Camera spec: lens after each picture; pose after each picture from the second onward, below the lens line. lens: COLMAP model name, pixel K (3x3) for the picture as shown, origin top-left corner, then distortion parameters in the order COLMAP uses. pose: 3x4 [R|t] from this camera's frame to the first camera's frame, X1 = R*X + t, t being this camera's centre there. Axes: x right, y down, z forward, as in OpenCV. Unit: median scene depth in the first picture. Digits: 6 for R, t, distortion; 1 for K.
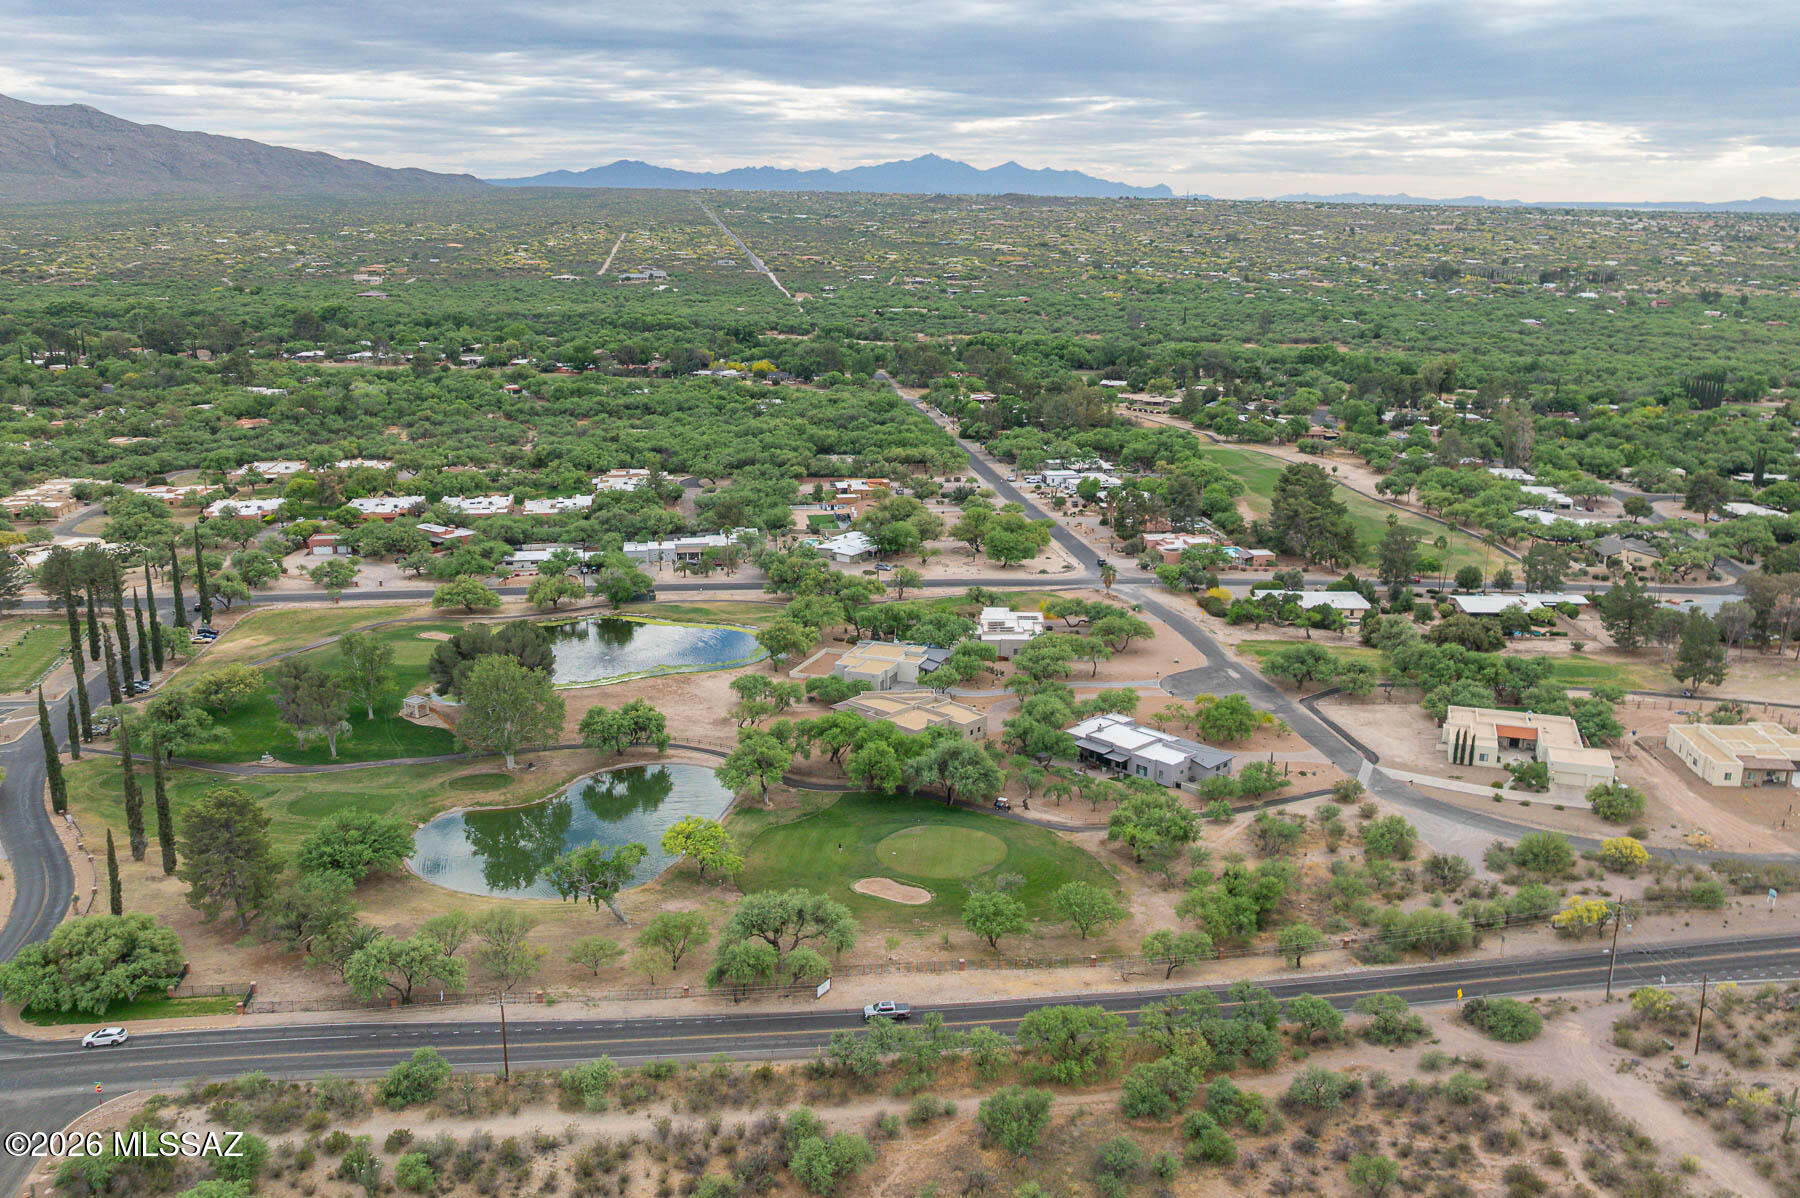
lens RADIAL K [[1503.0, 0, 900.7], [0, 1503.0, 617.6], [0, 0, 1]] dist [-0.014459, -0.009464]
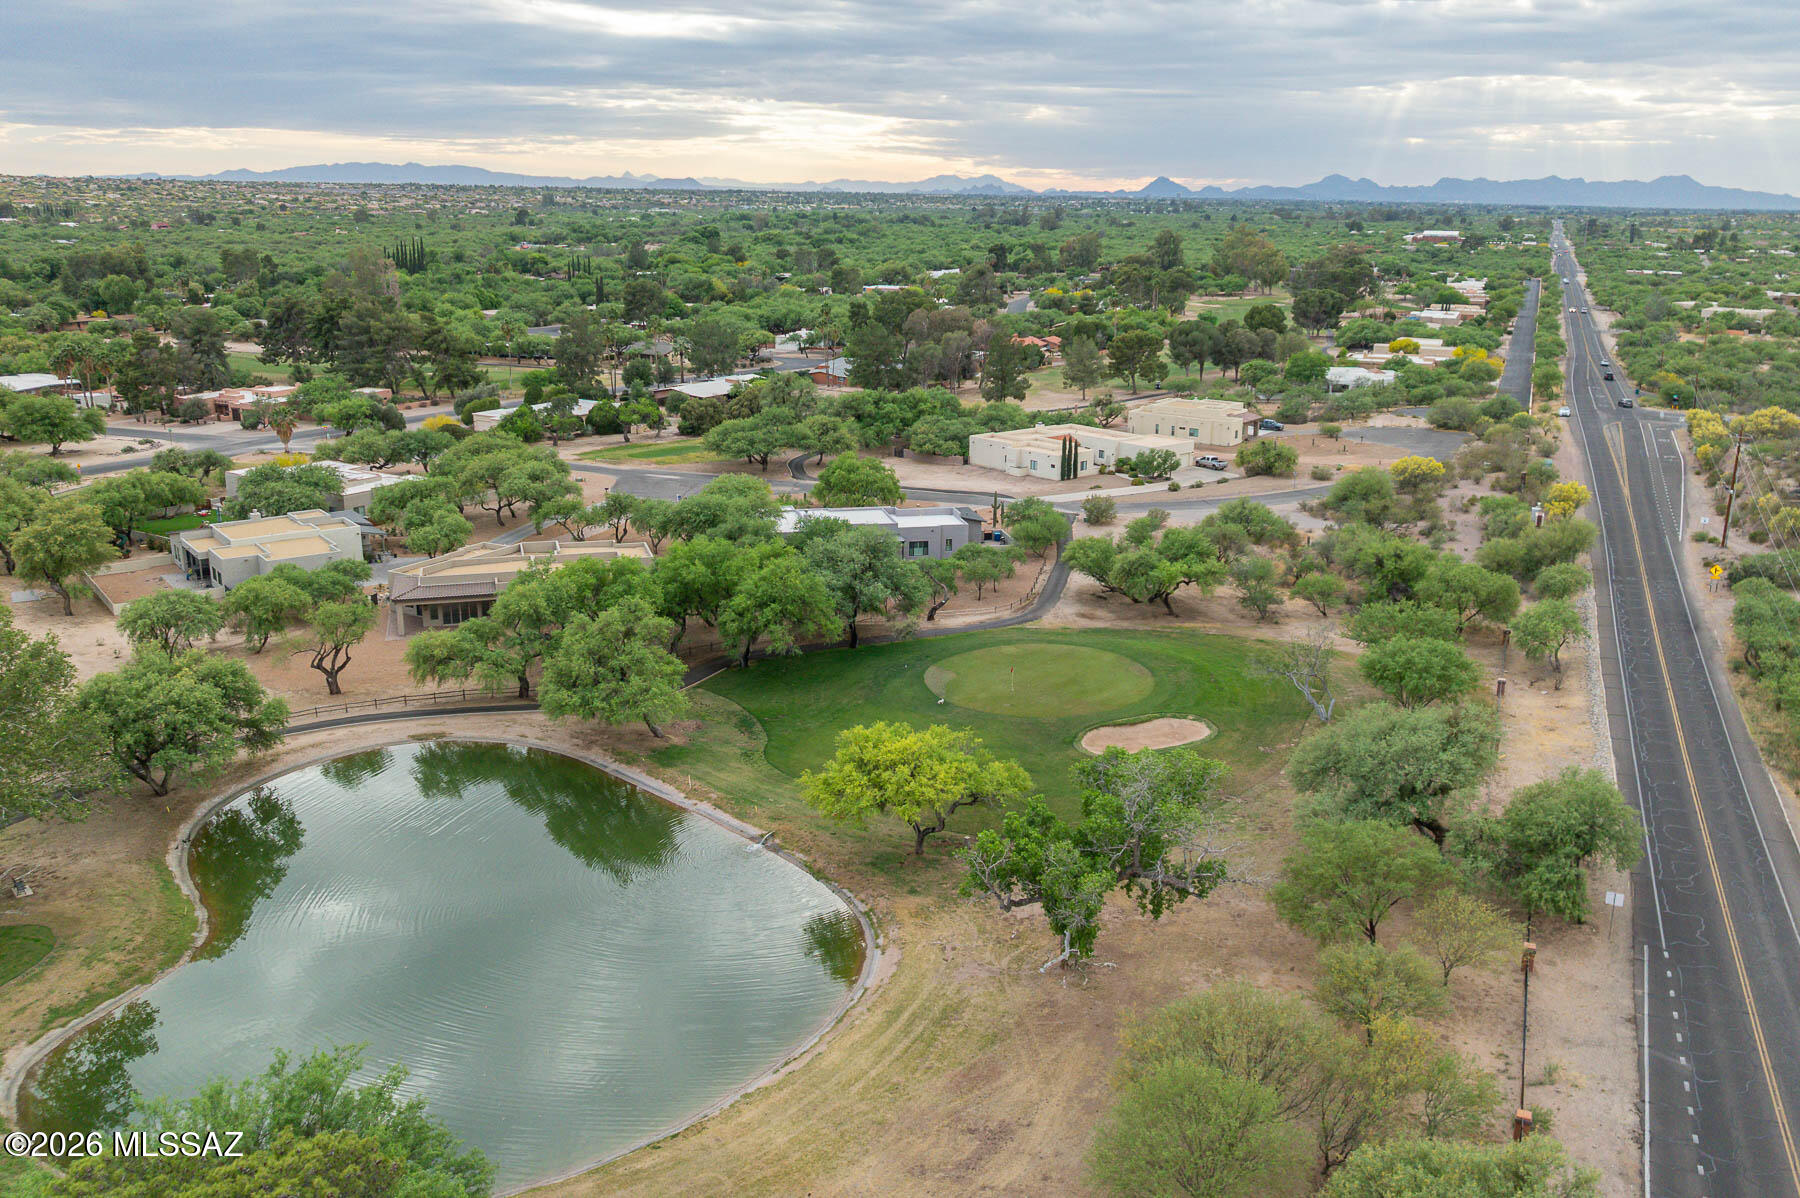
lens RADIAL K [[1503.0, 0, 897.3], [0, 1503.0, 597.2], [0, 0, 1]] dist [-0.014459, -0.009464]
pose [[0.525050, -0.224430, 0.820947, -0.258796], [0.225303, 0.966843, 0.120218, 0.025188], [-0.820708, 0.121841, 0.558206, 0.405354]]
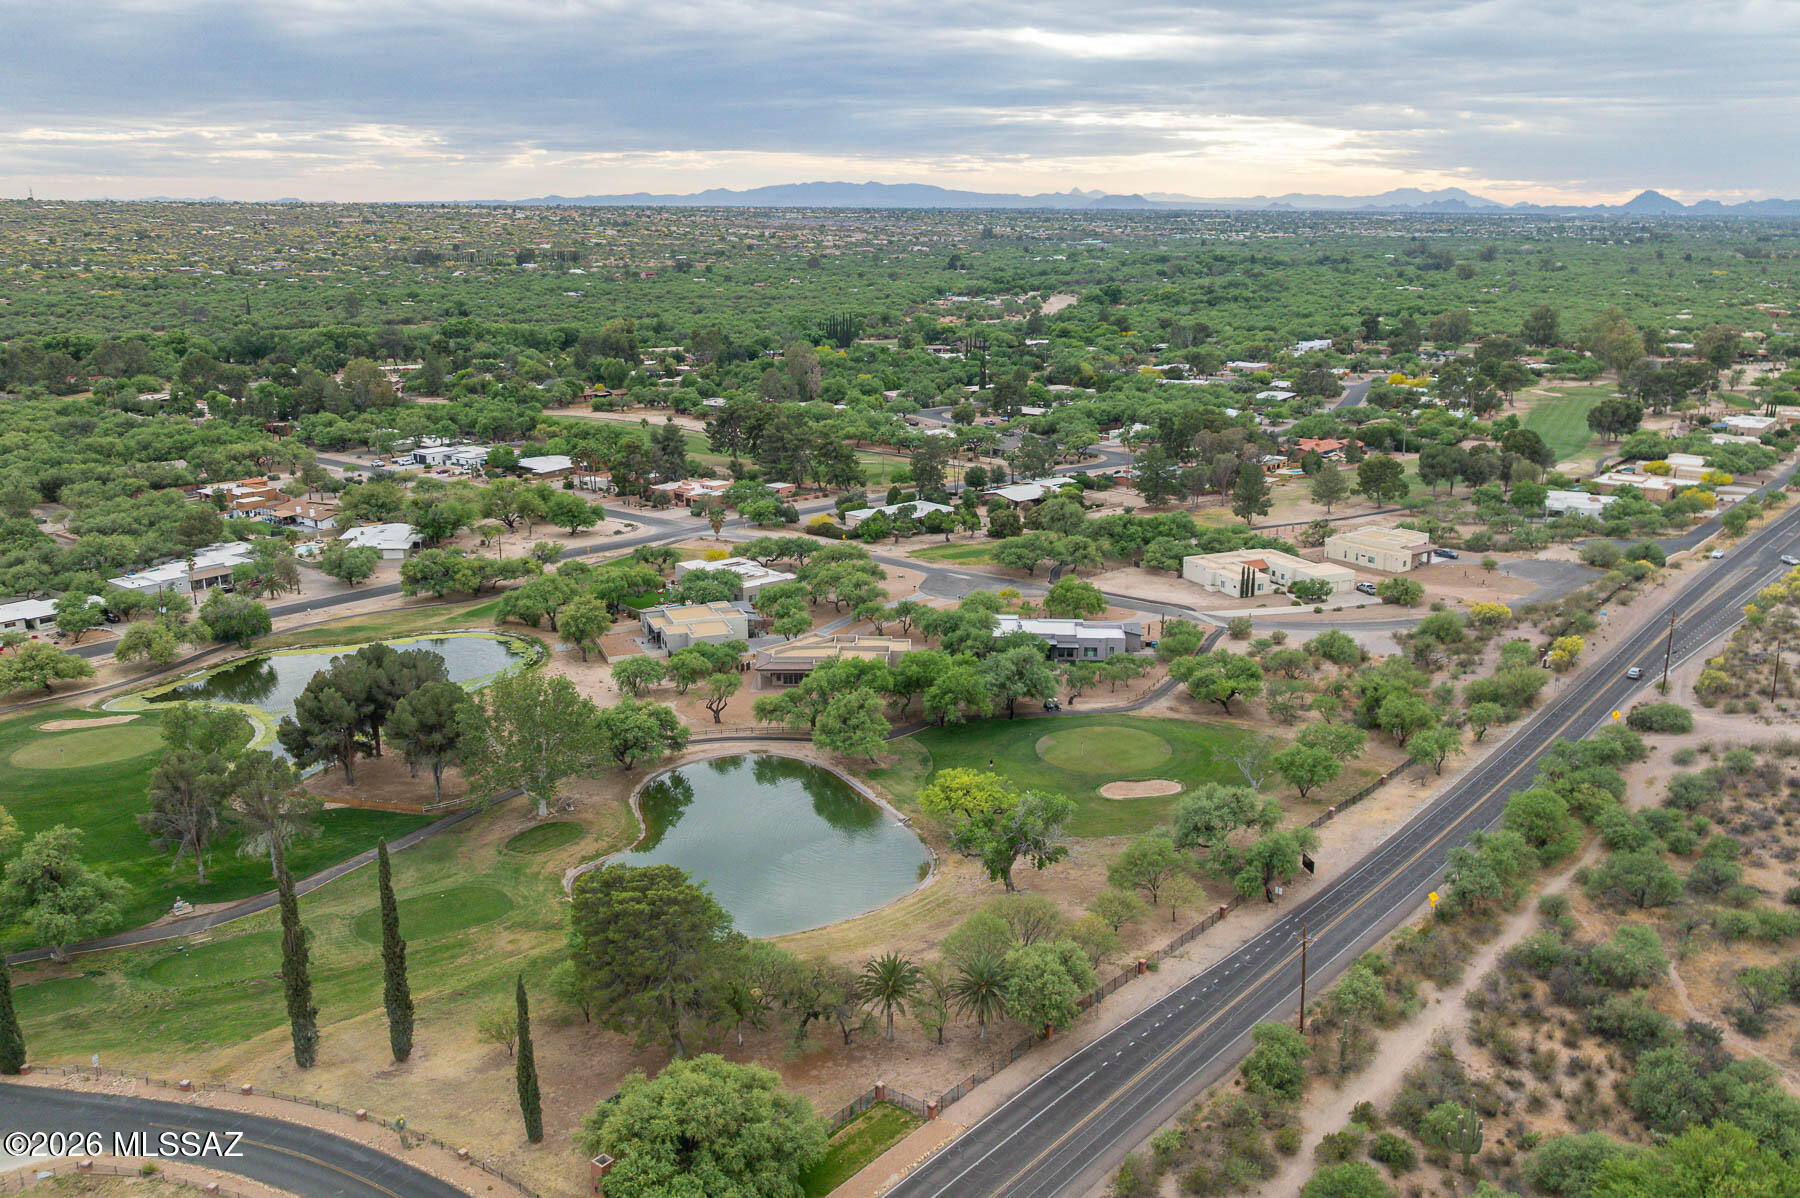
lens RADIAL K [[1503.0, 0, 899.8], [0, 1503.0, 597.0], [0, 0, 1]] dist [-0.014459, -0.009464]
pose [[0.742943, -0.176007, 0.645800, -0.379496], [0.185323, 0.981181, 0.054213, -0.009629], [-0.643189, 0.079404, 0.761579, 0.191588]]
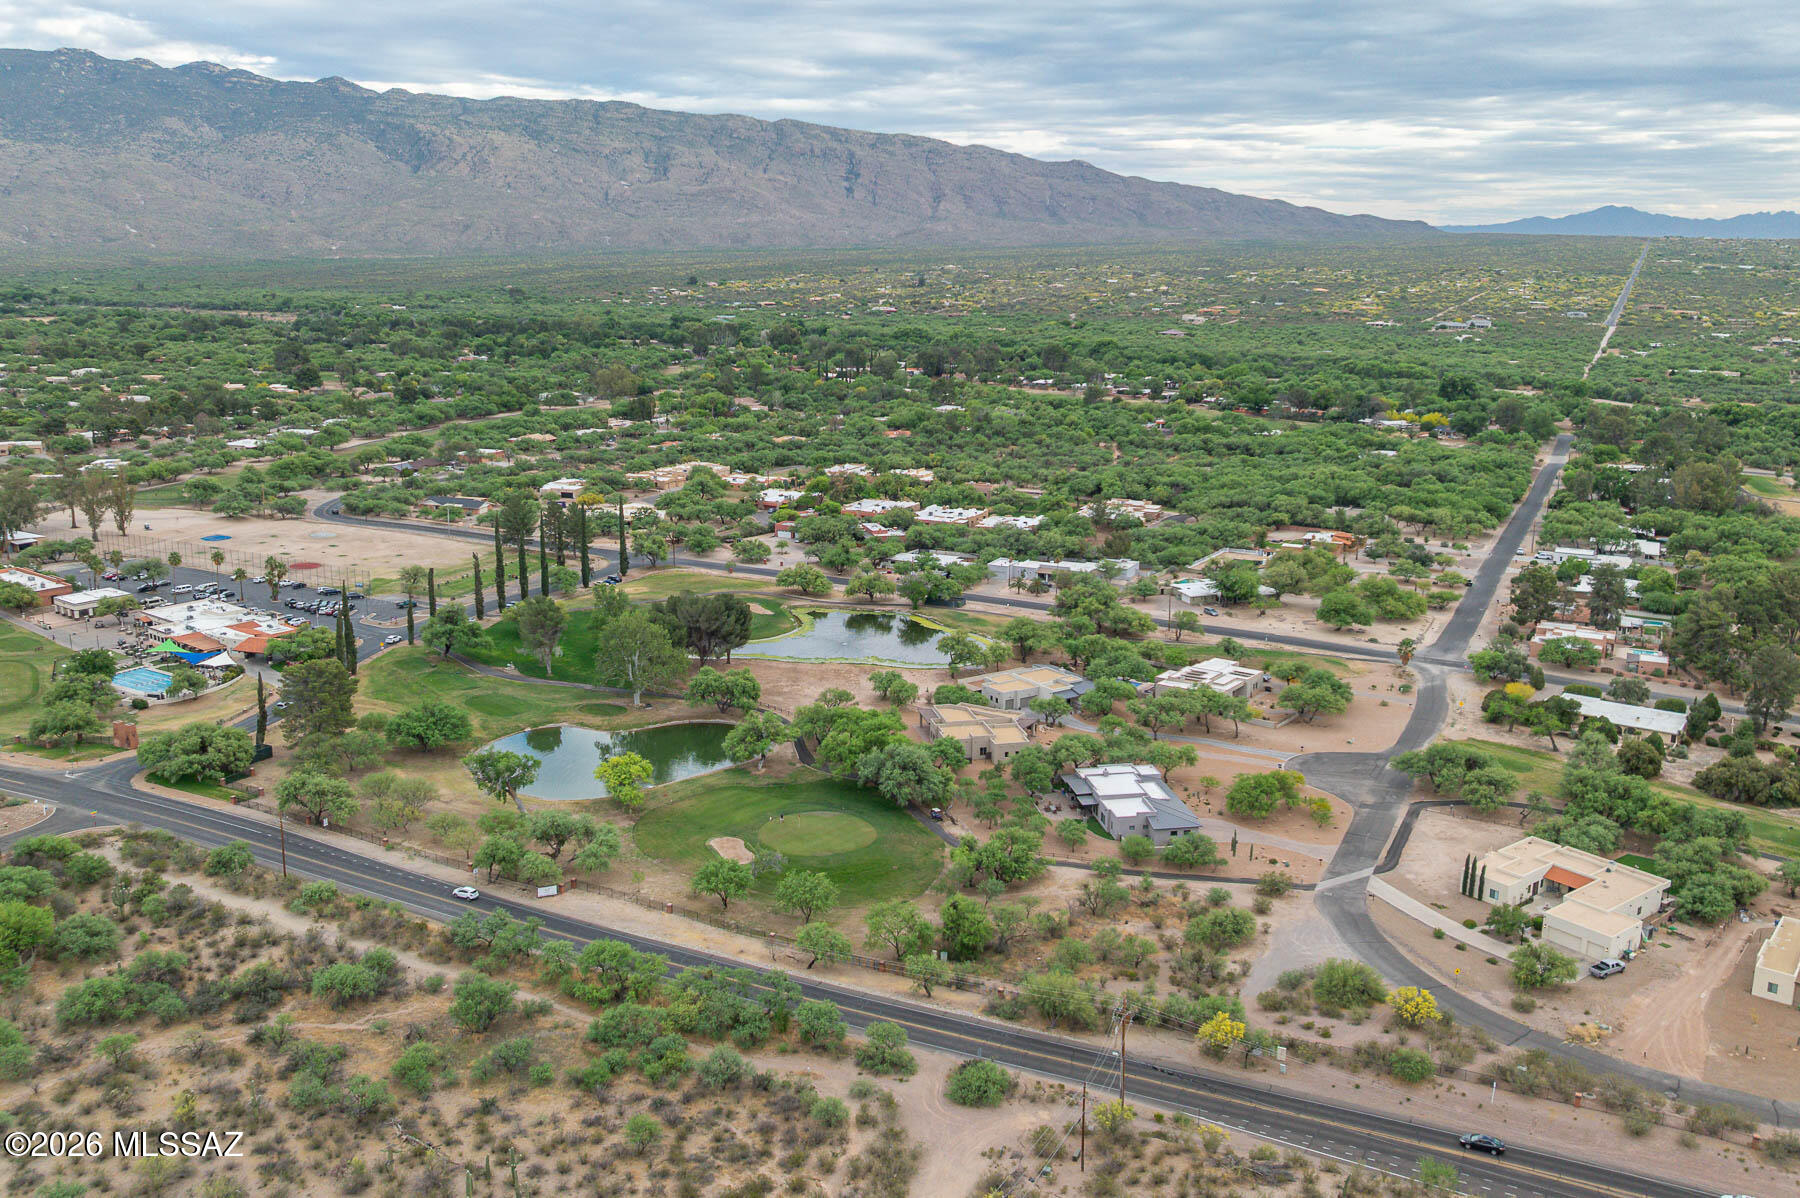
lens RADIAL K [[1503.0, 0, 894.6], [0, 1503.0, 608.2], [0, 0, 1]] dist [-0.014459, -0.009464]
pose [[0.816813, 0.135812, -0.560688, 0.372298], [-0.155165, 0.987800, 0.013224, -0.016737], [0.555644, 0.076198, 0.827921, 0.063239]]
